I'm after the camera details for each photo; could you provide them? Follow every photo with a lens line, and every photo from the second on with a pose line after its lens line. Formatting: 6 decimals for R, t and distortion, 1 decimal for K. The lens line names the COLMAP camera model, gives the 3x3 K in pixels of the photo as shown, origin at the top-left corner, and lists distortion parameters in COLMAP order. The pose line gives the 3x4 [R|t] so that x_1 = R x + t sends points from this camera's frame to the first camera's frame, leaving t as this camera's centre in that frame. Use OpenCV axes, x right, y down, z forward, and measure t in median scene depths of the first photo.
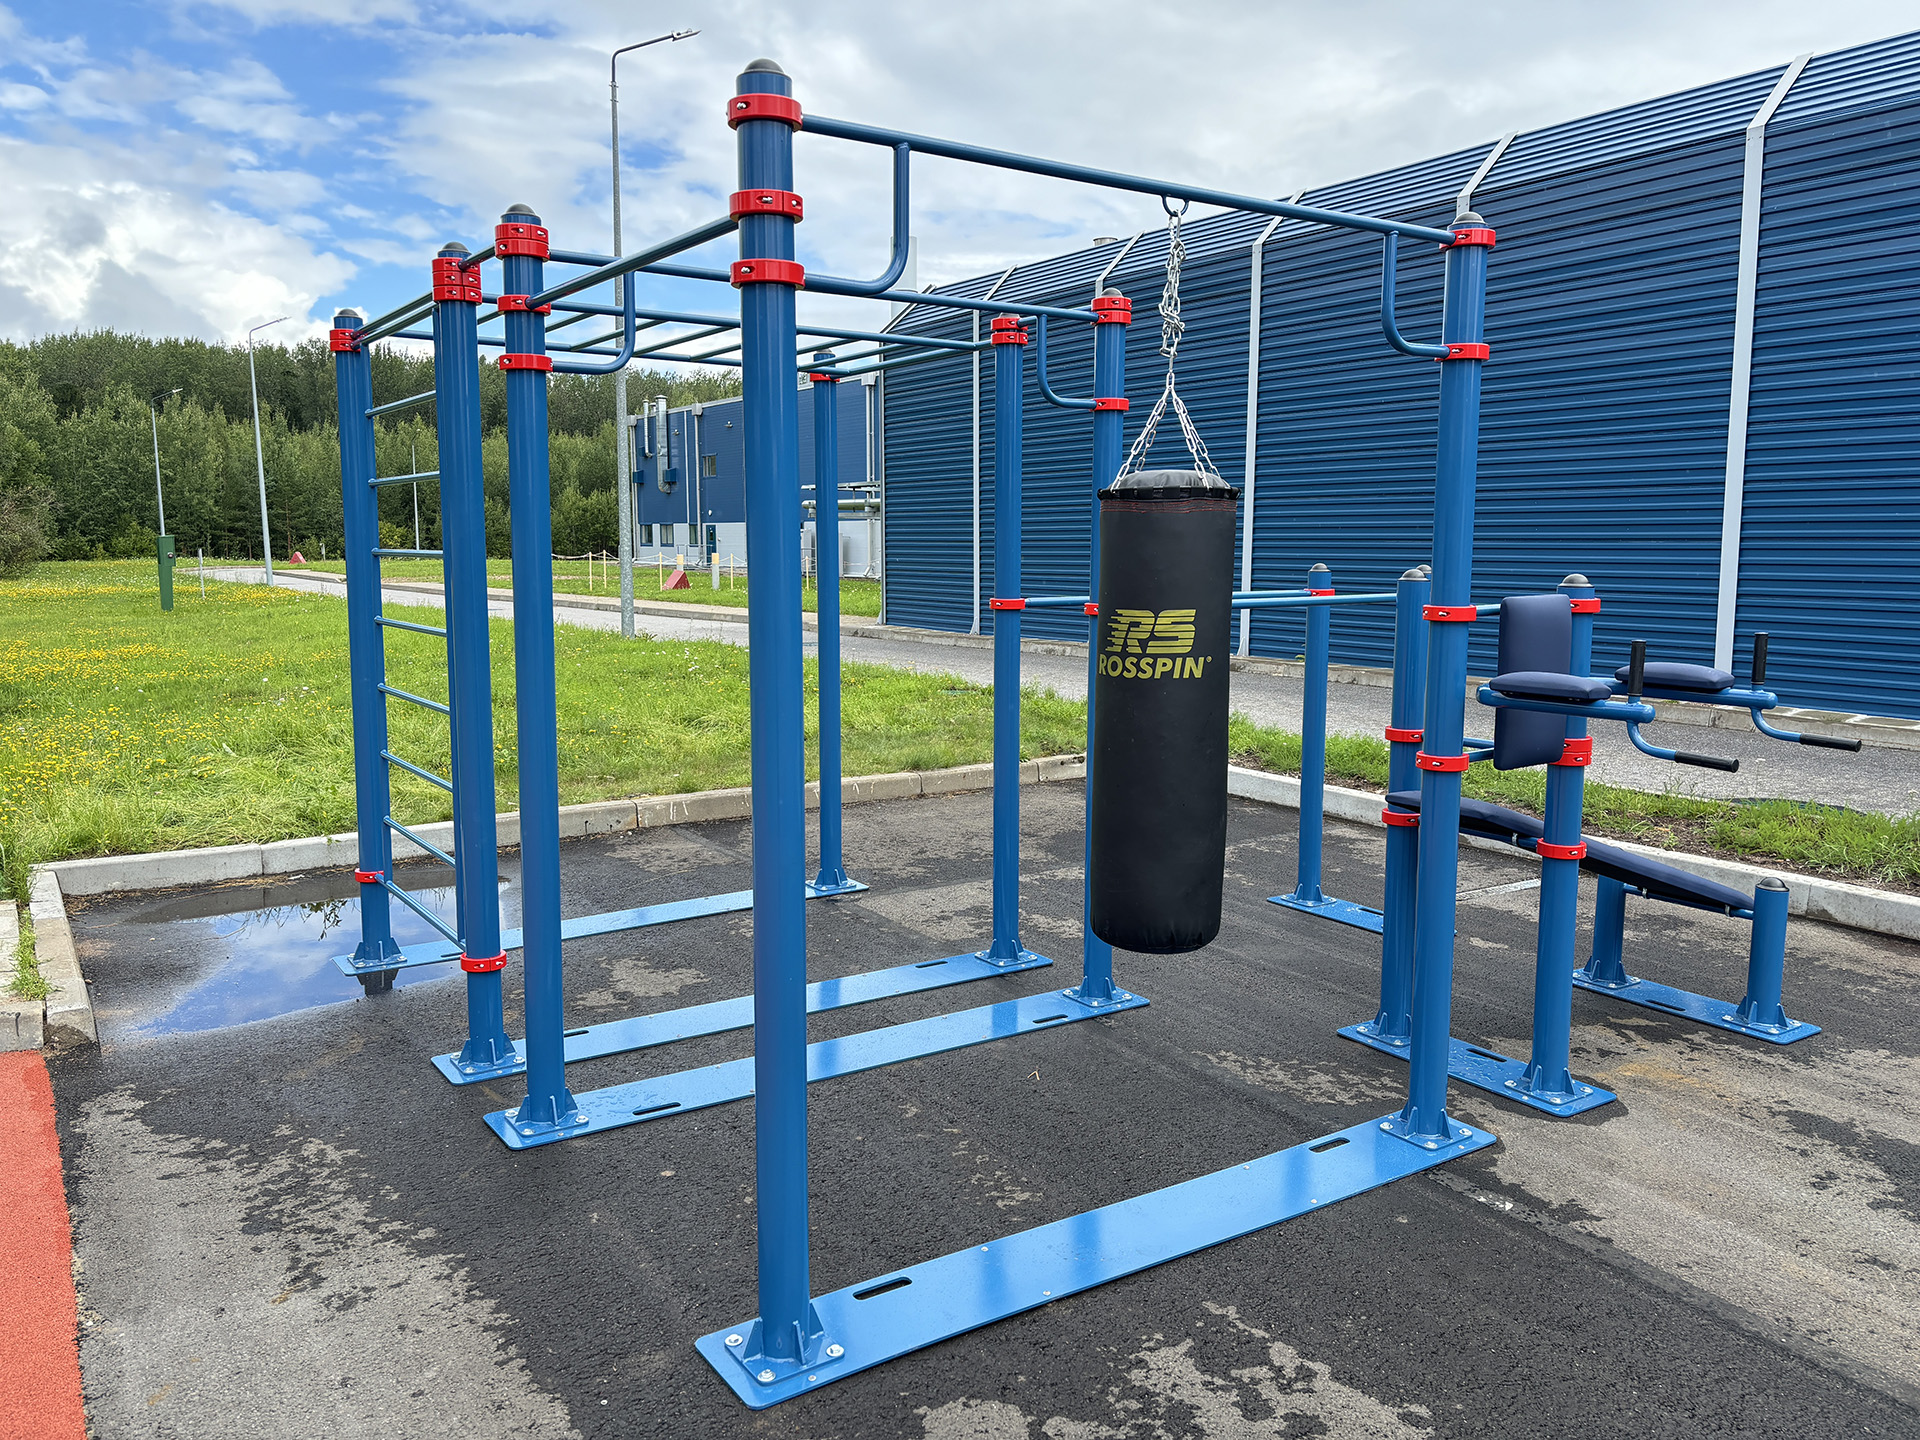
lens RADIAL K [[1457.3, 0, 964.8], [0, 1457.3, 690.7], [0, 0, 1]] dist [0.071743, -0.082610]
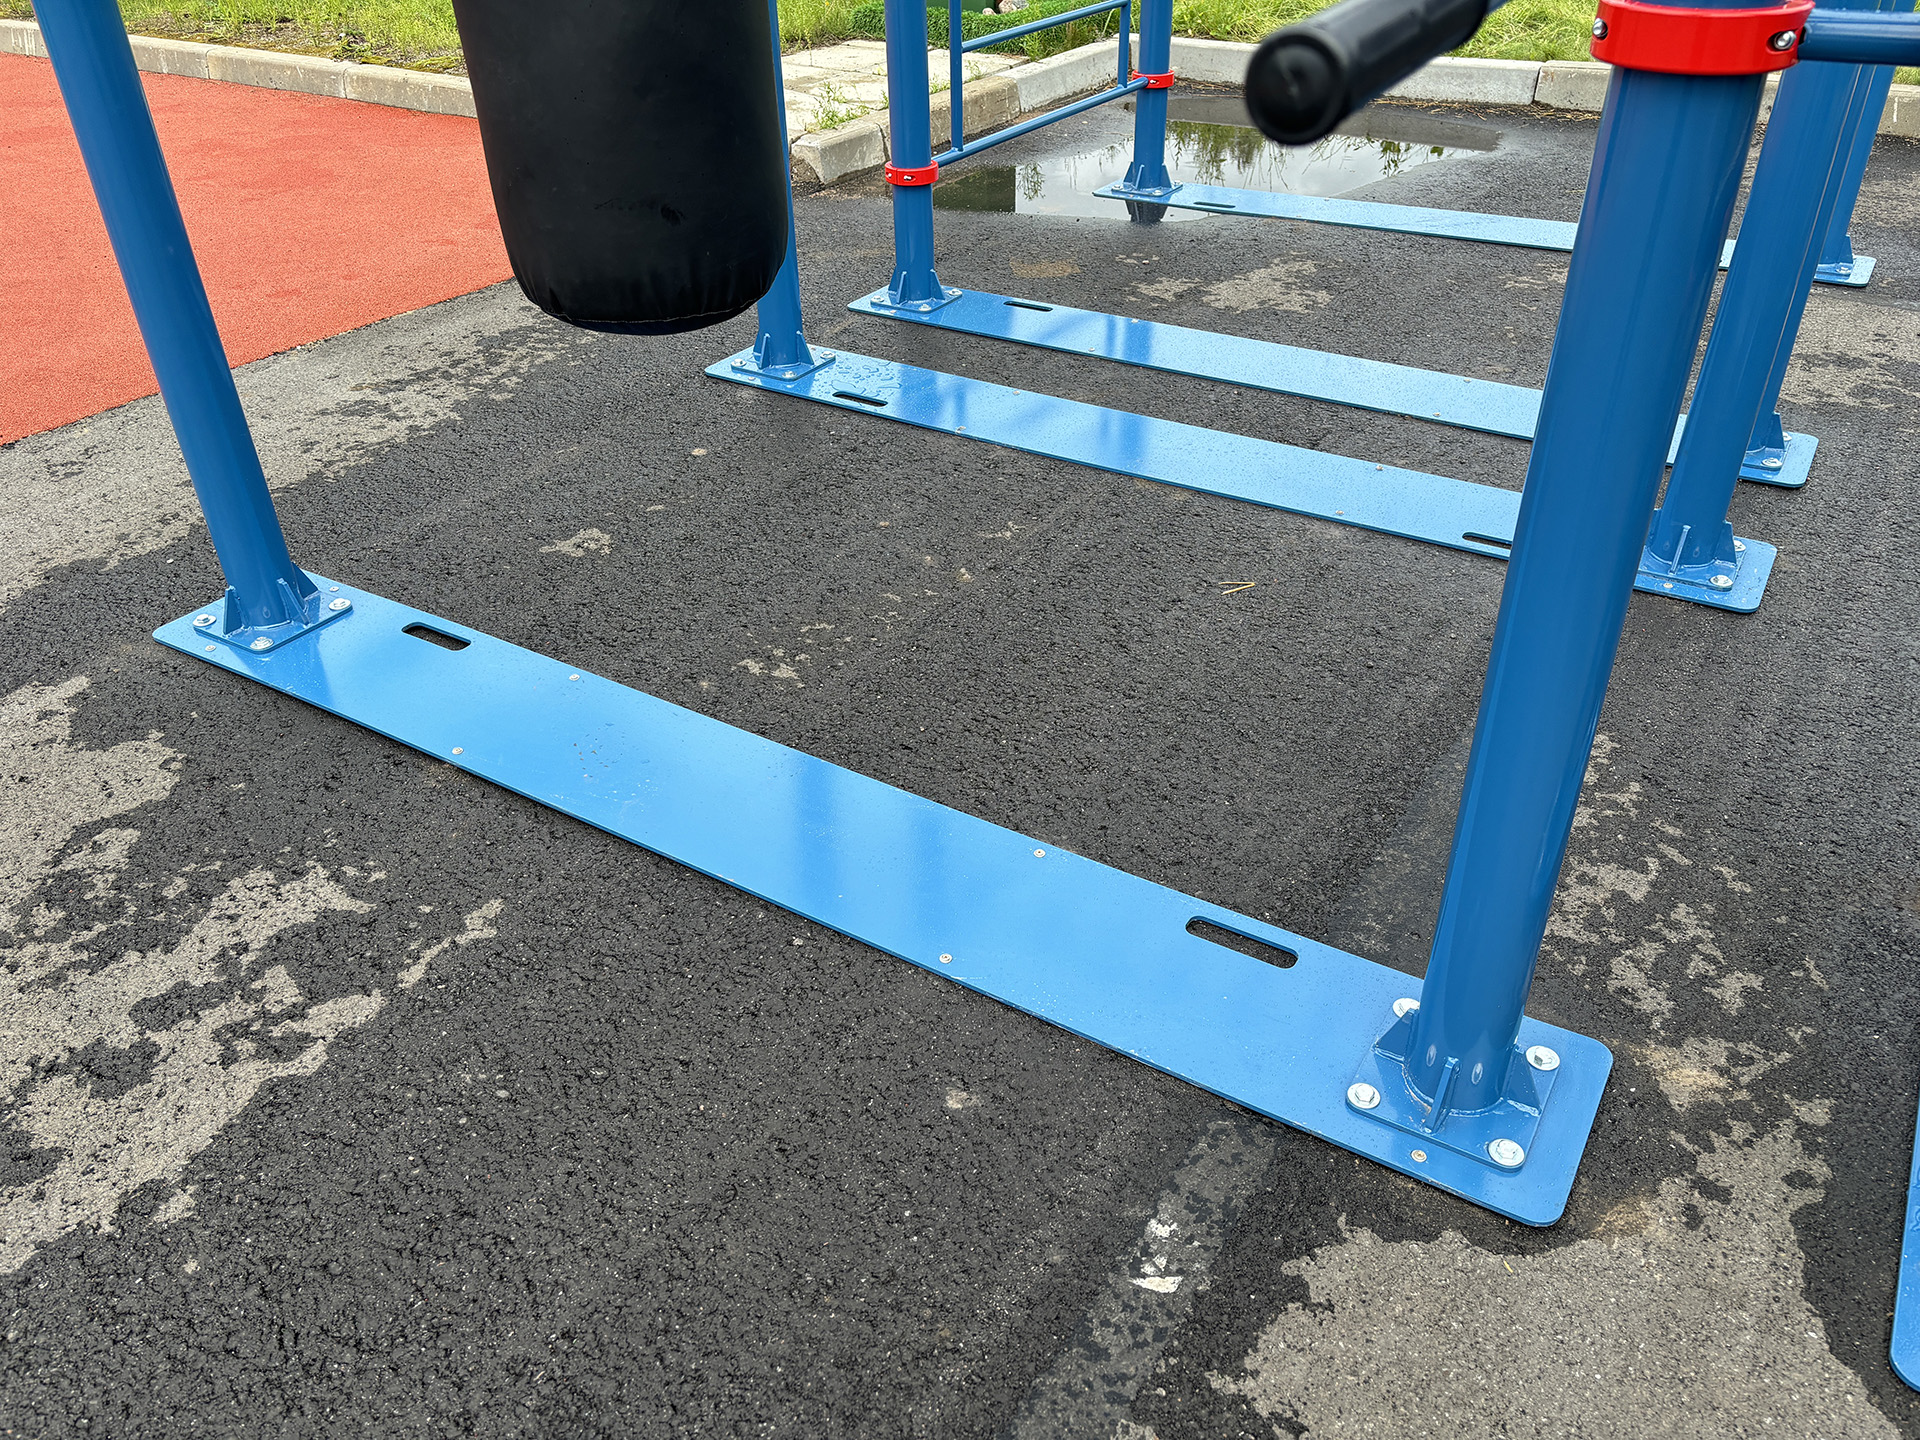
lens RADIAL K [[1457.3, 0, 964.8], [0, 1457.3, 690.7], [0, 0, 1]] dist [0.071743, -0.082610]
pose [[0.404709, 0.484011, -0.775851, 0.445391], [-0.078055, 0.863626, 0.498053, 0.020626], [0.911108, -0.141007, 0.387296, 0.643181]]
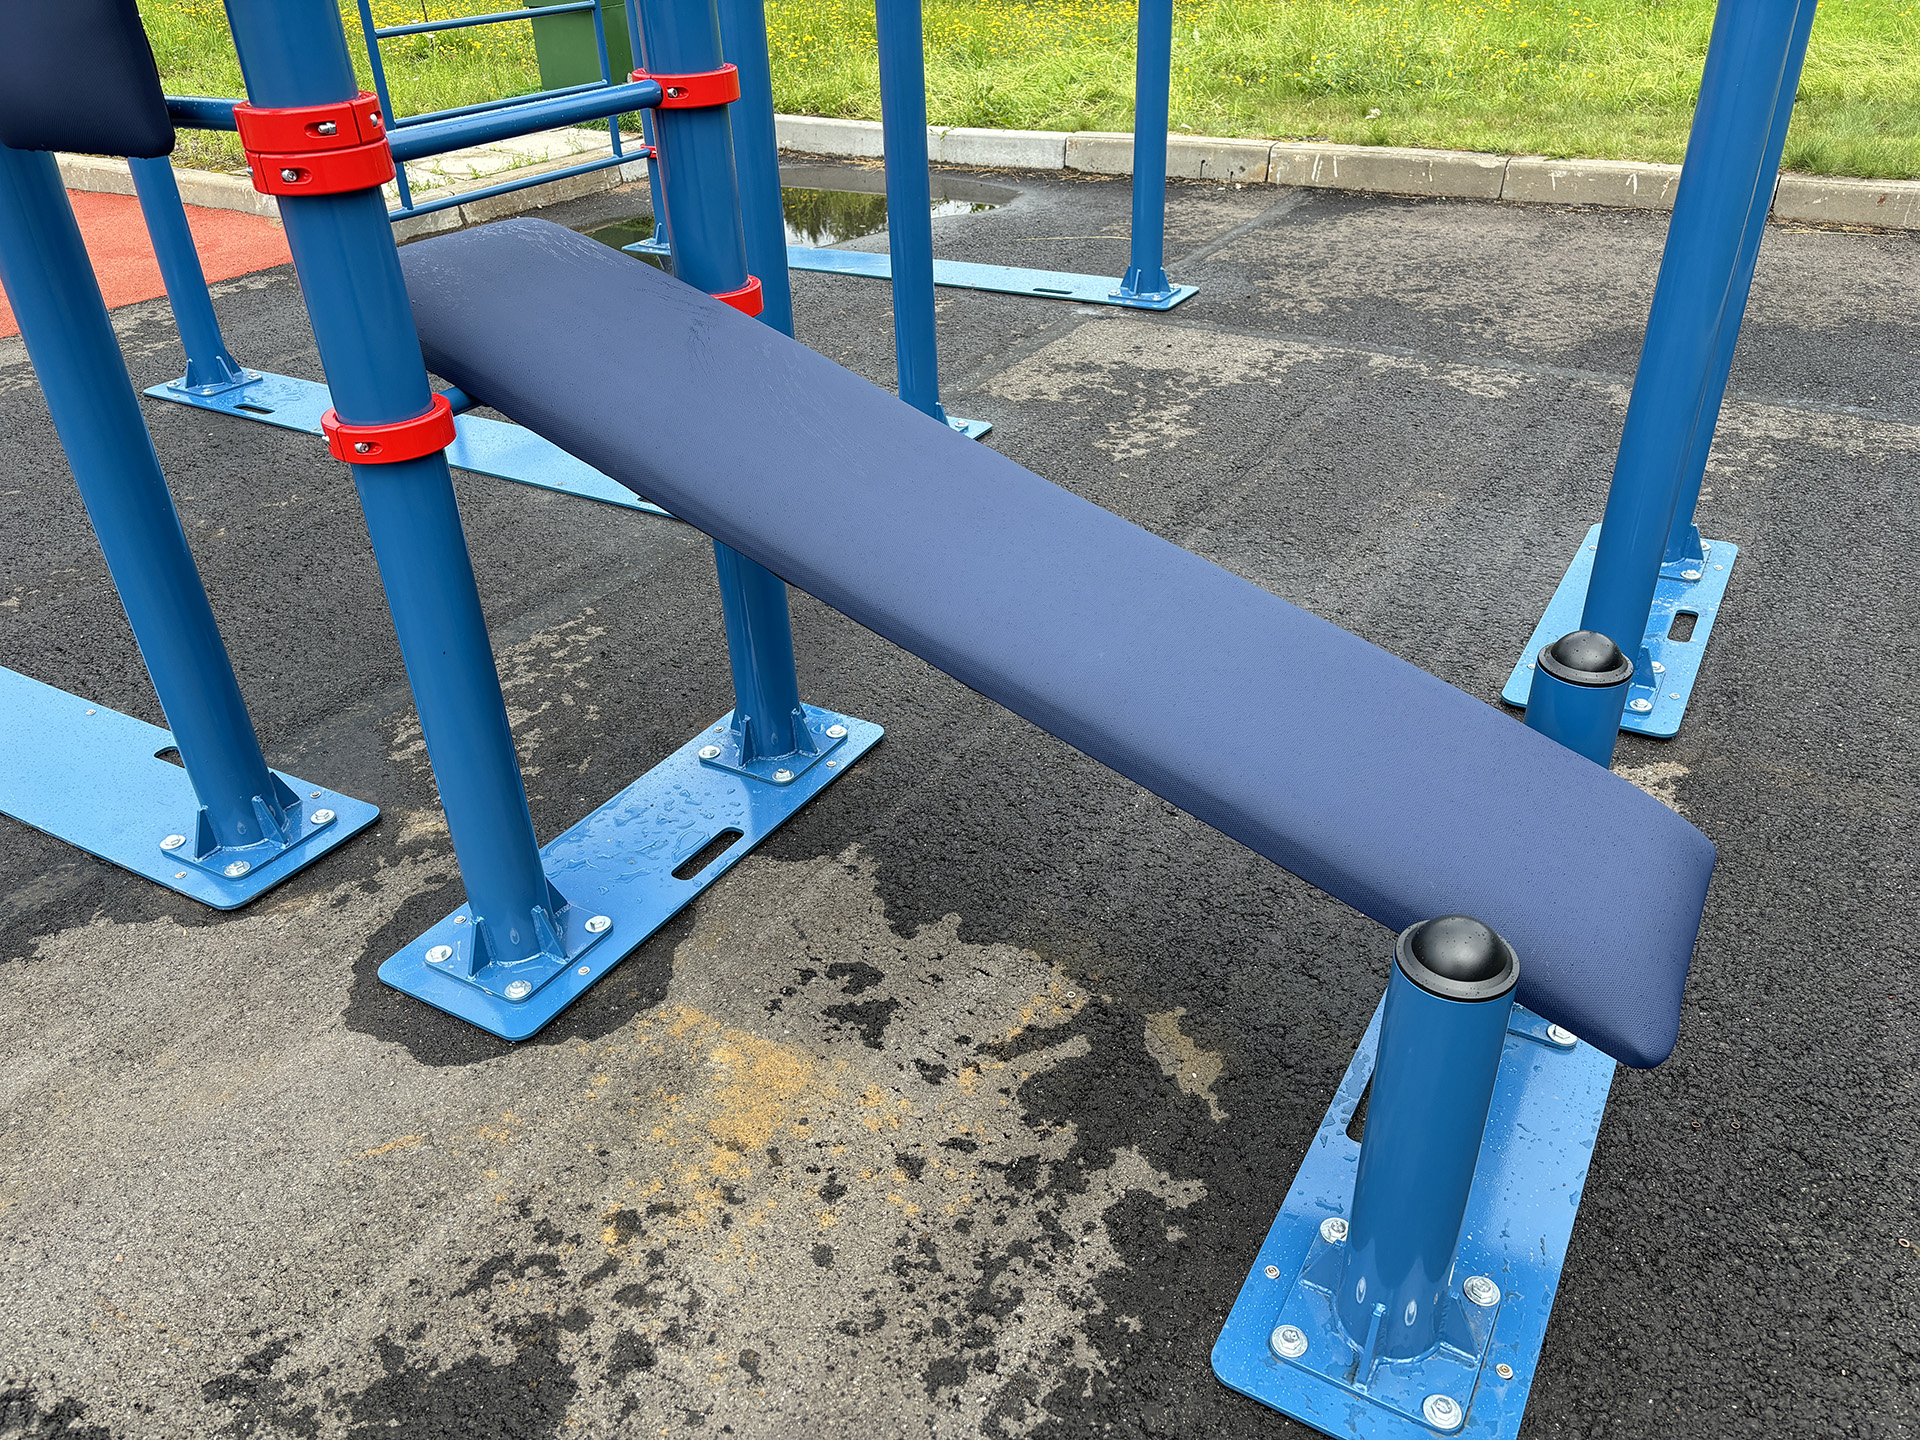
lens RADIAL K [[1476.7, 0, 960.0], [0, 1476.7, 720.0], [0, 0, 1]] dist [0.021239, 0.002145]
pose [[0.427394, 0.447109, -0.785765, 0.728932], [-0.065316, 0.882146, 0.466425, -0.011184], [0.901703, -0.148024, 0.406228, 0.882828]]
